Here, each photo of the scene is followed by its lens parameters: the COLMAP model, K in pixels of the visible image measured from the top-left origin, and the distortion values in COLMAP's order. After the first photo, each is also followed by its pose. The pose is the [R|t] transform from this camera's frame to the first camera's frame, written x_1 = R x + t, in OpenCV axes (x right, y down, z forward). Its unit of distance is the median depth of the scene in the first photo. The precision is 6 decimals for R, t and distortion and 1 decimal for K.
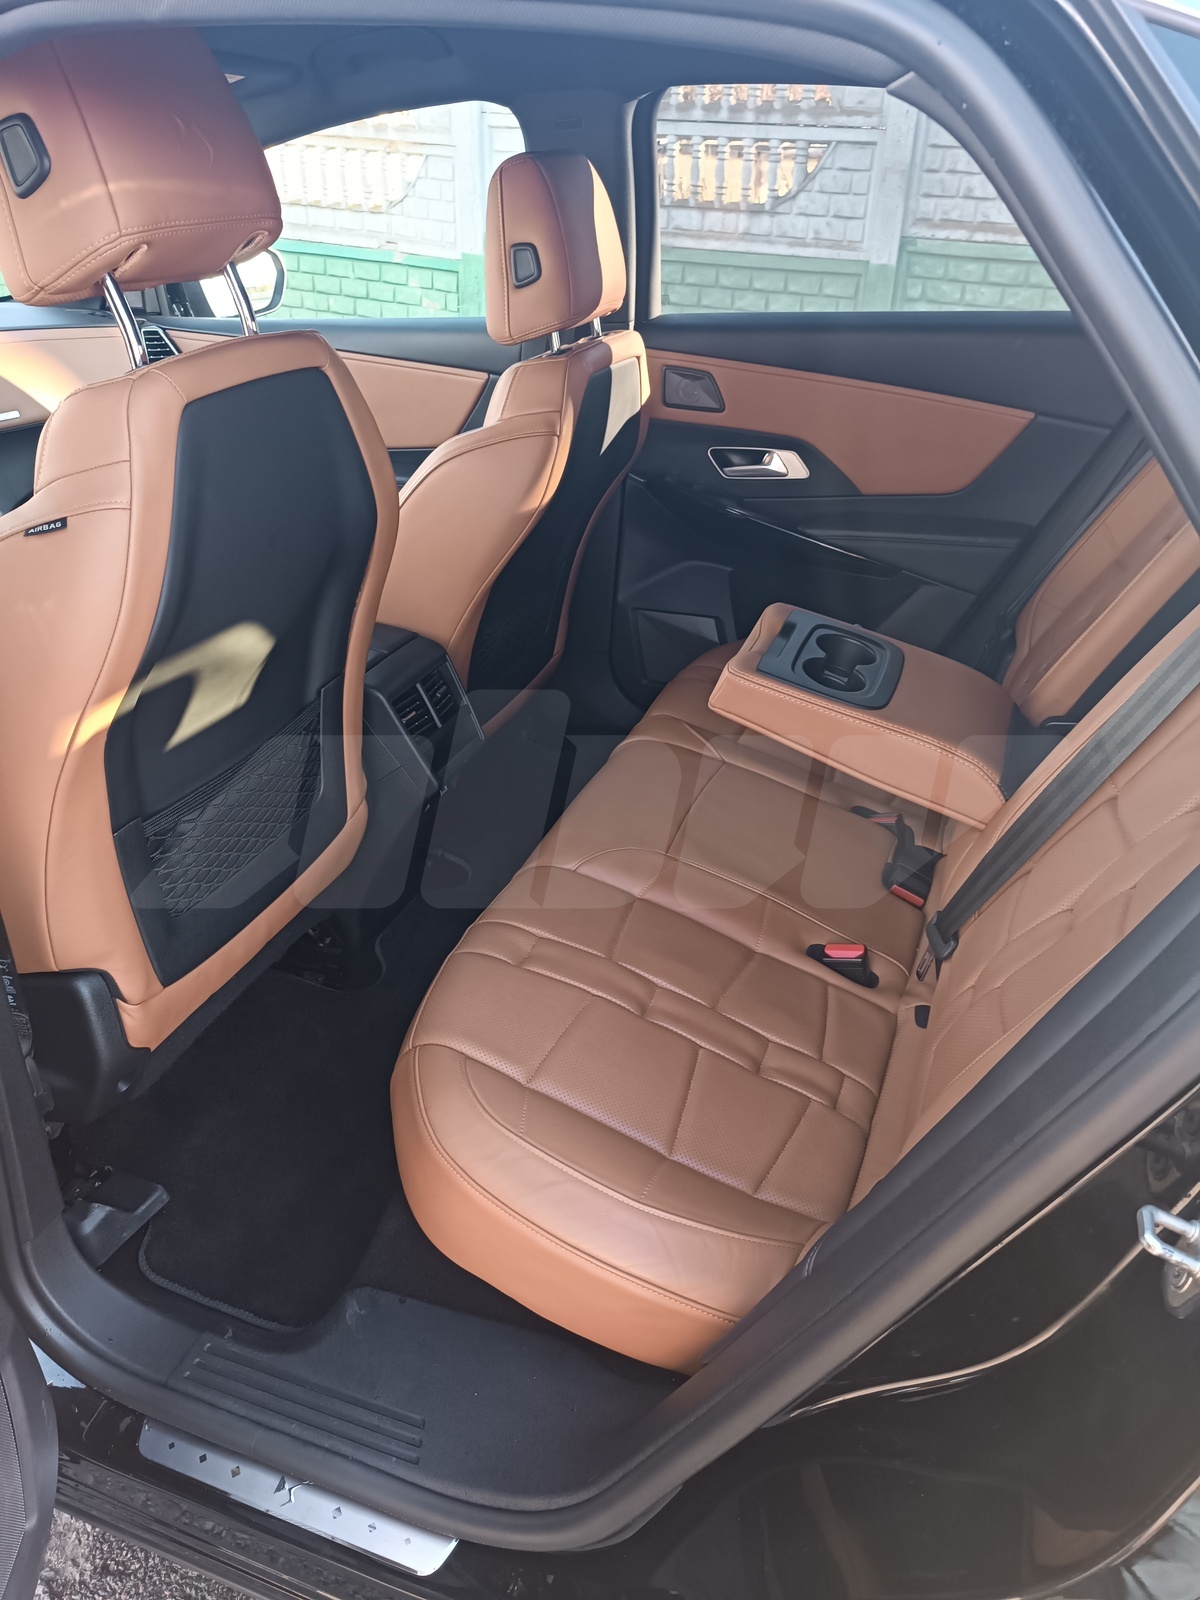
lens RADIAL K [[1210.0, 0, 600.0], [0, 1210.0, 800.0], [0, 0, 1]] dist [0.022625, -0.005479]
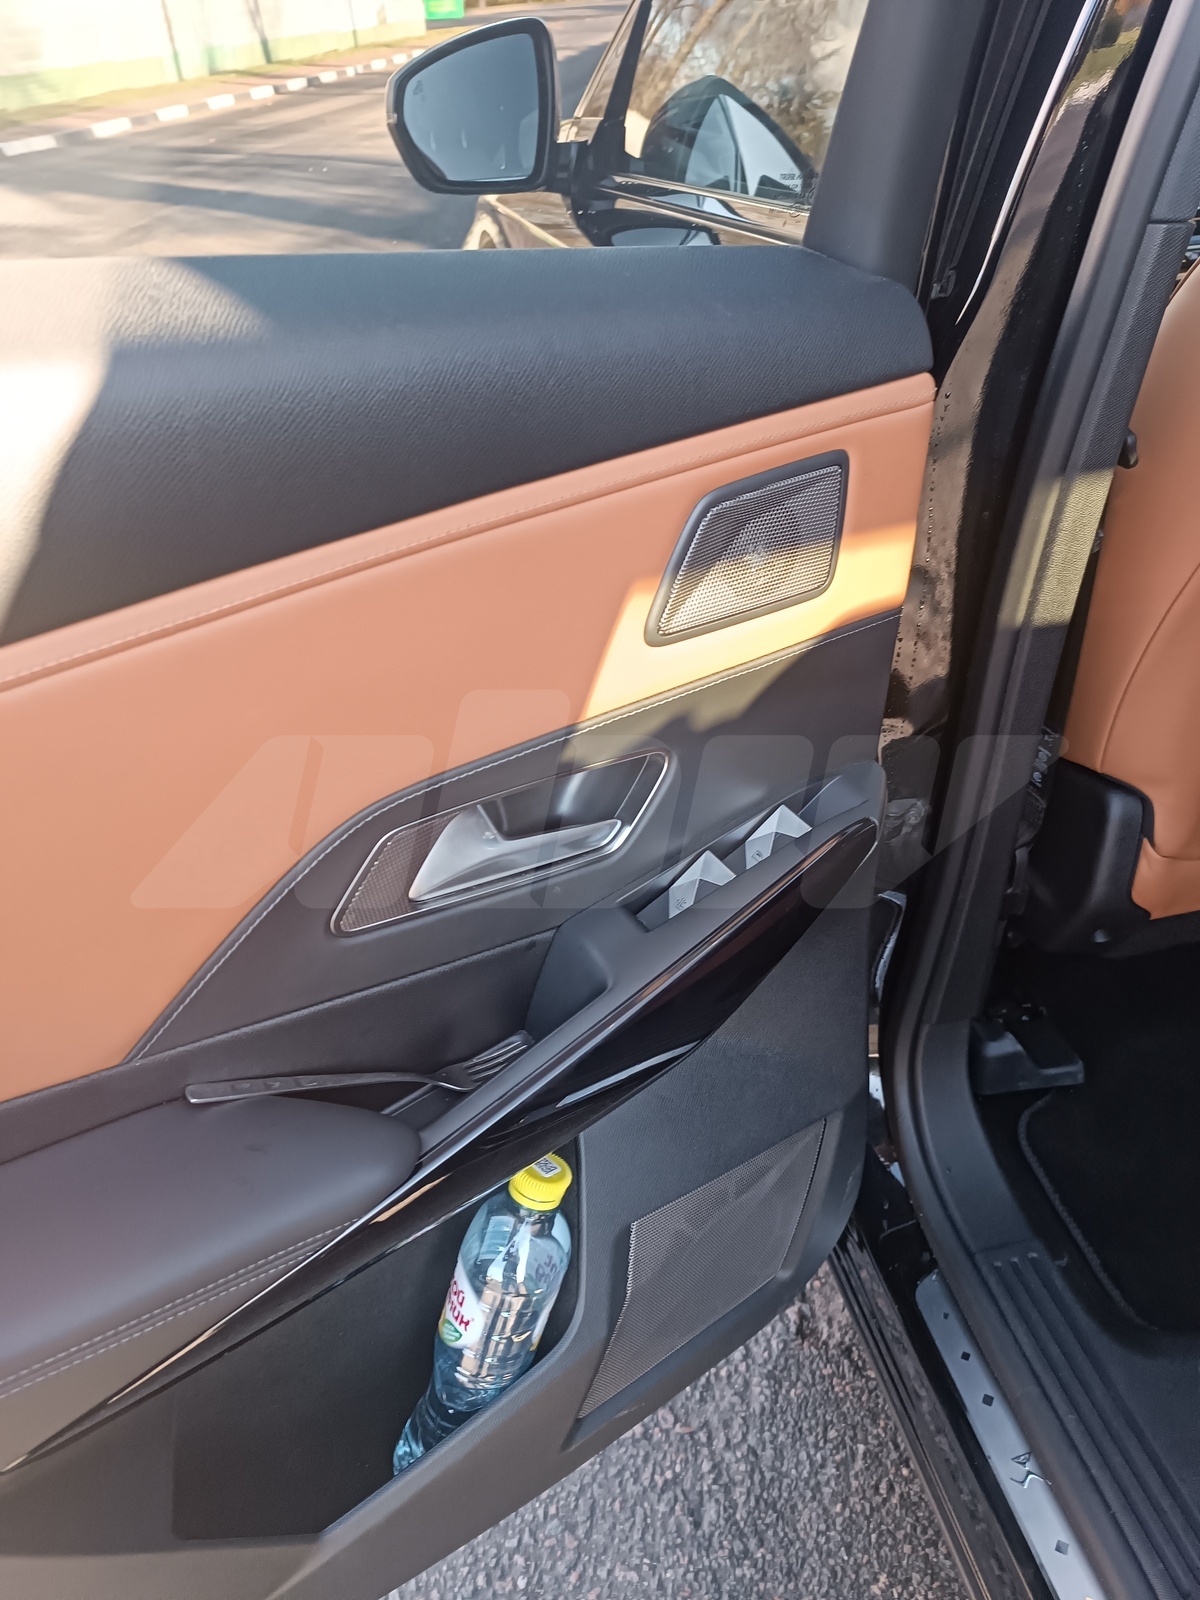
lens RADIAL K [[1210.0, 0, 600.0], [0, 1210.0, 800.0], [0, 0, 1]] dist [0.022625, -0.005479]
pose [[0.554360, 0.460839, -0.693046, -0.051635], [-0.372852, 0.881988, 0.288234, 0.042725], [0.744088, 0.098619, 0.660763, 0.191728]]
